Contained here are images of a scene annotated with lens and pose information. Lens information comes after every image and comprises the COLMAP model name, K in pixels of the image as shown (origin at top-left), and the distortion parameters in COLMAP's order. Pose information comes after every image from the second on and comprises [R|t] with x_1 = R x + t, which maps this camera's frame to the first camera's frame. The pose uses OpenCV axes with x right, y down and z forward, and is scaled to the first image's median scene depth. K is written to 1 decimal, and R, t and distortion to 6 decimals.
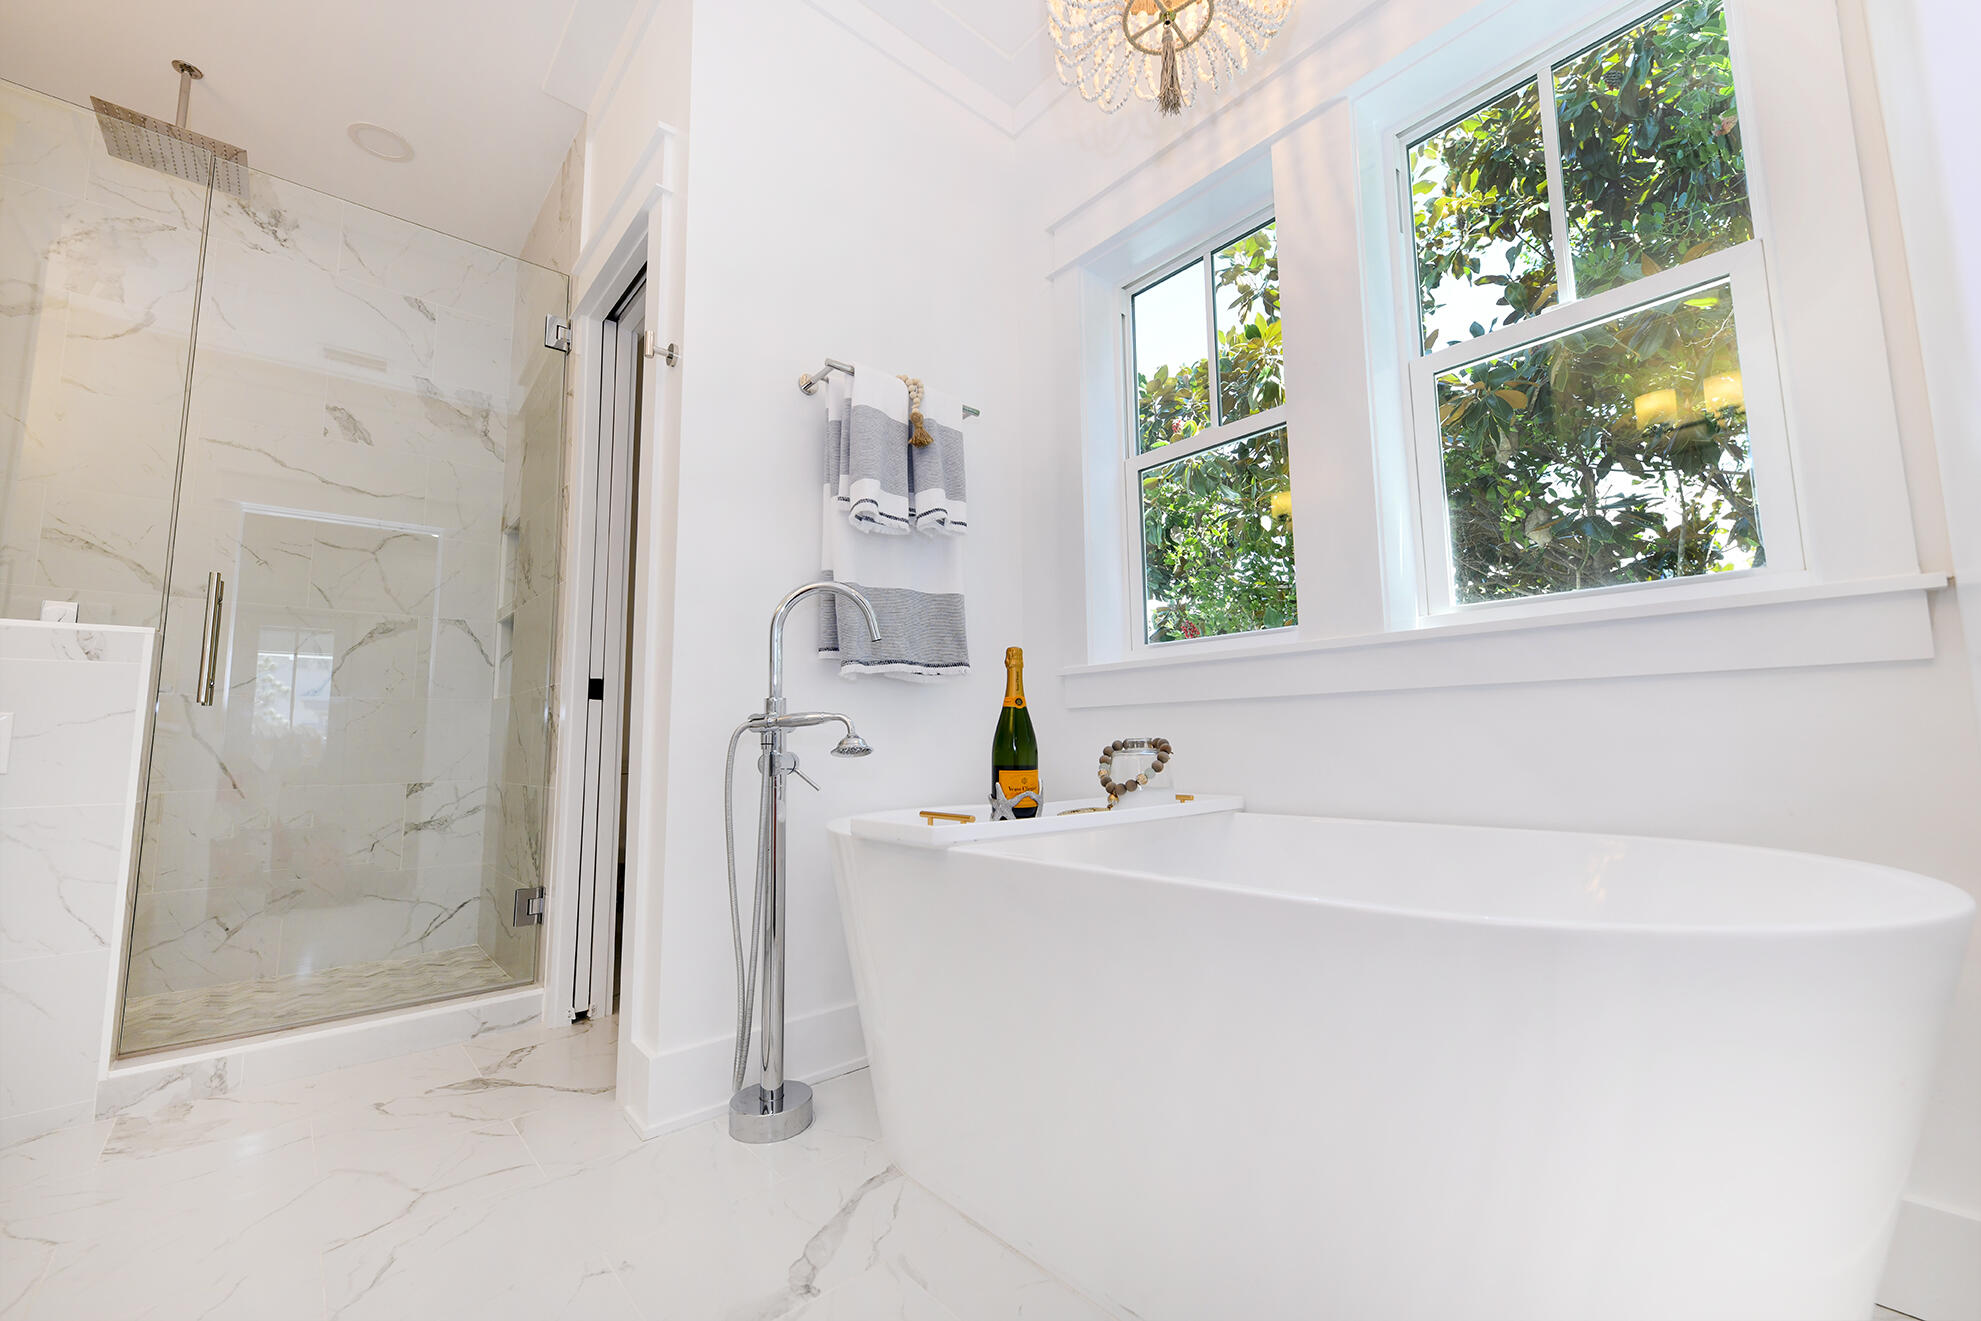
lens RADIAL K [[791.8, 0, 993.8], [0, 791.8, 657.7], [0, 0, 1]] dist [0.003297, 0.000006]
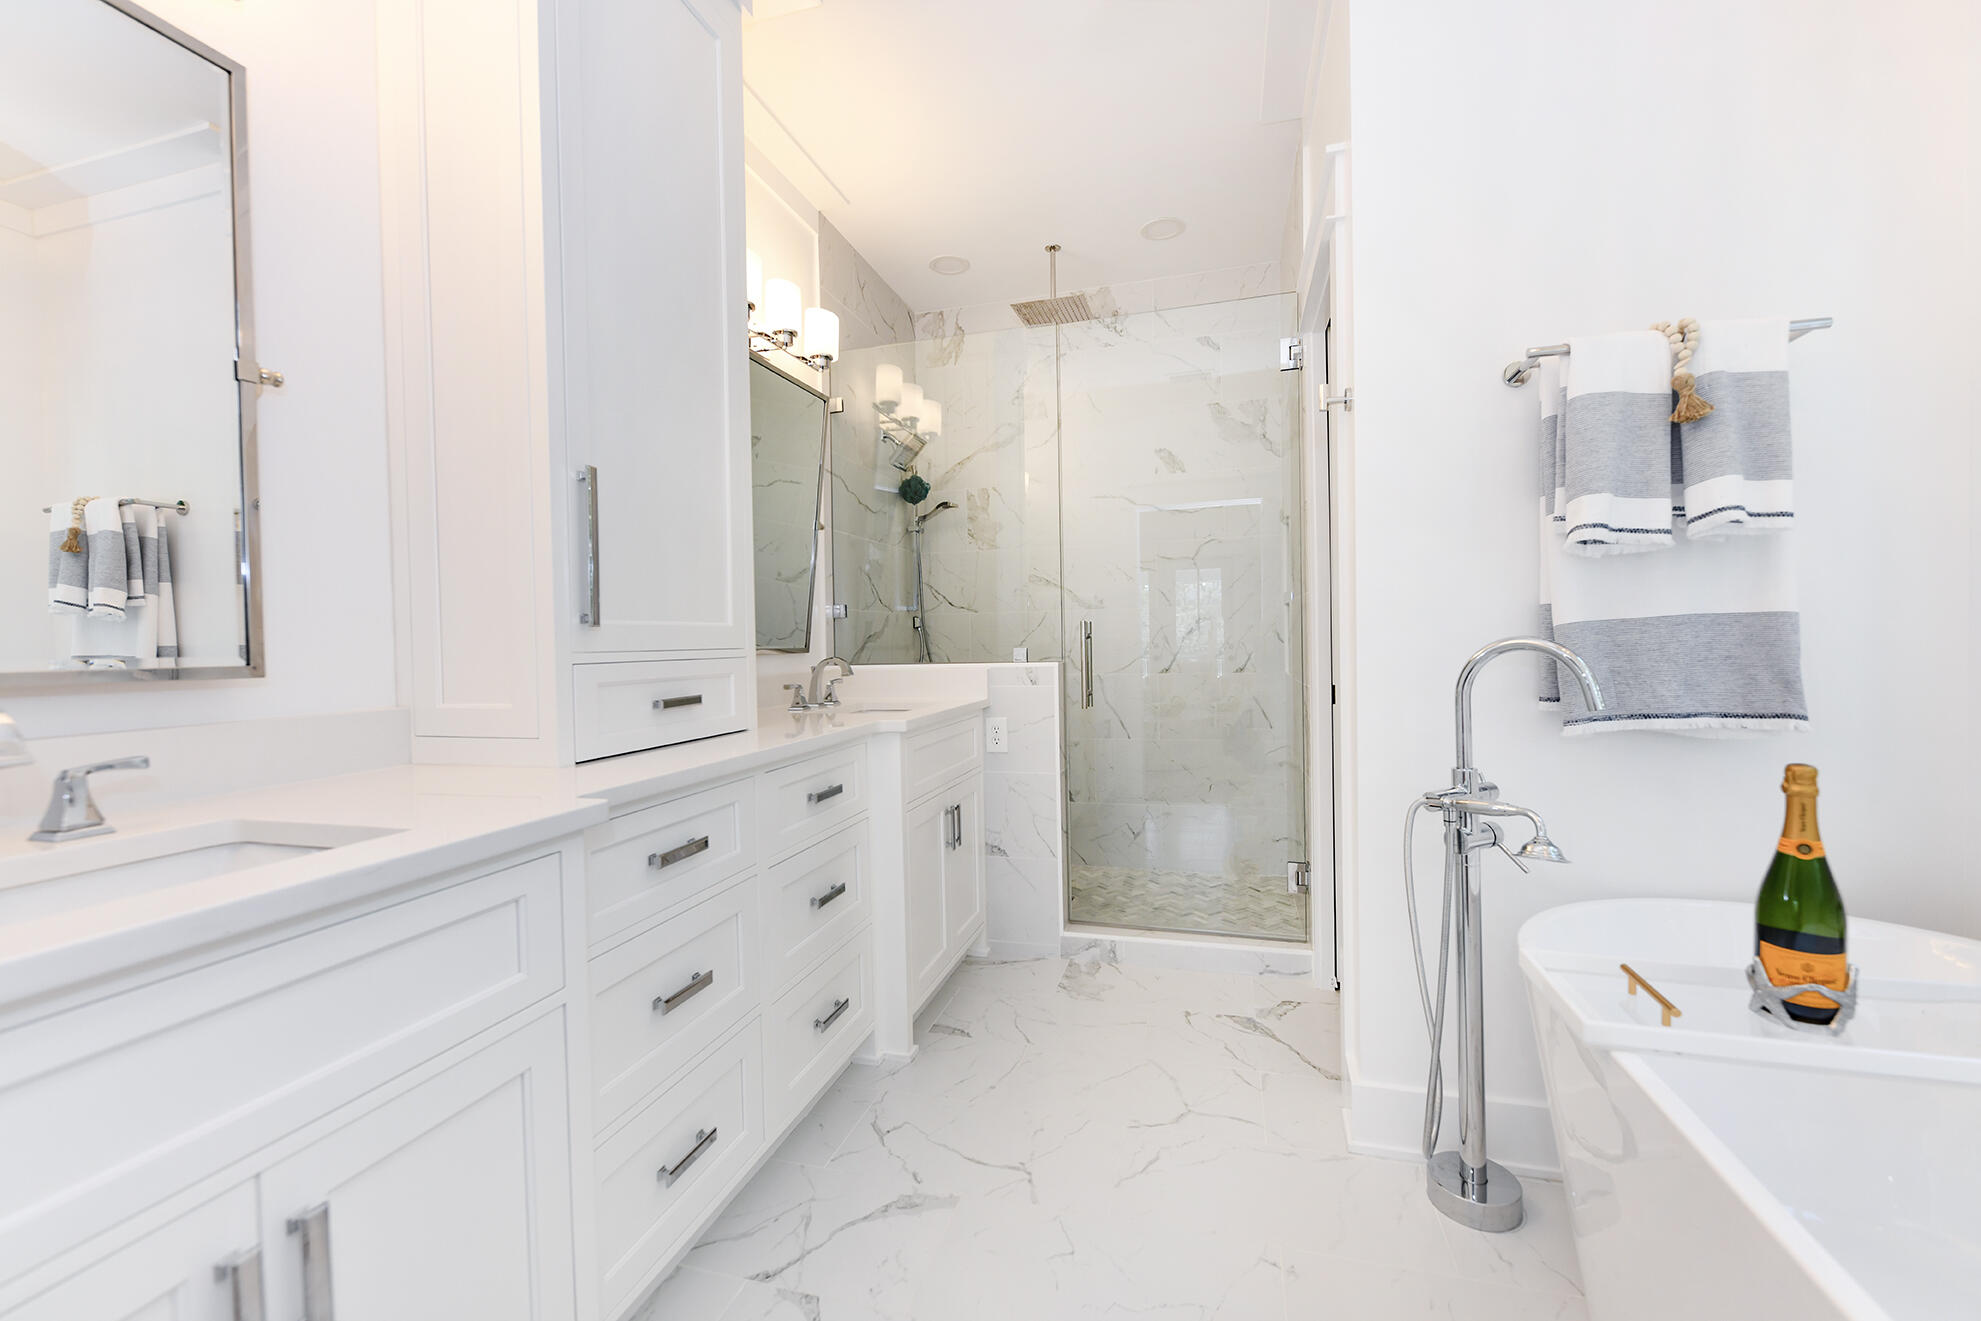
lens RADIAL K [[791.8, 0, 993.8], [0, 791.8, 657.7], [0, 0, 1]] dist [0.003297, 0.000006]
pose [[0.538762, 0.015569, -0.842314, 0.181858], [0.107139, 0.990445, 0.086835, -0.192049], [0.835618, -0.137028, 0.531946, 0.067803]]
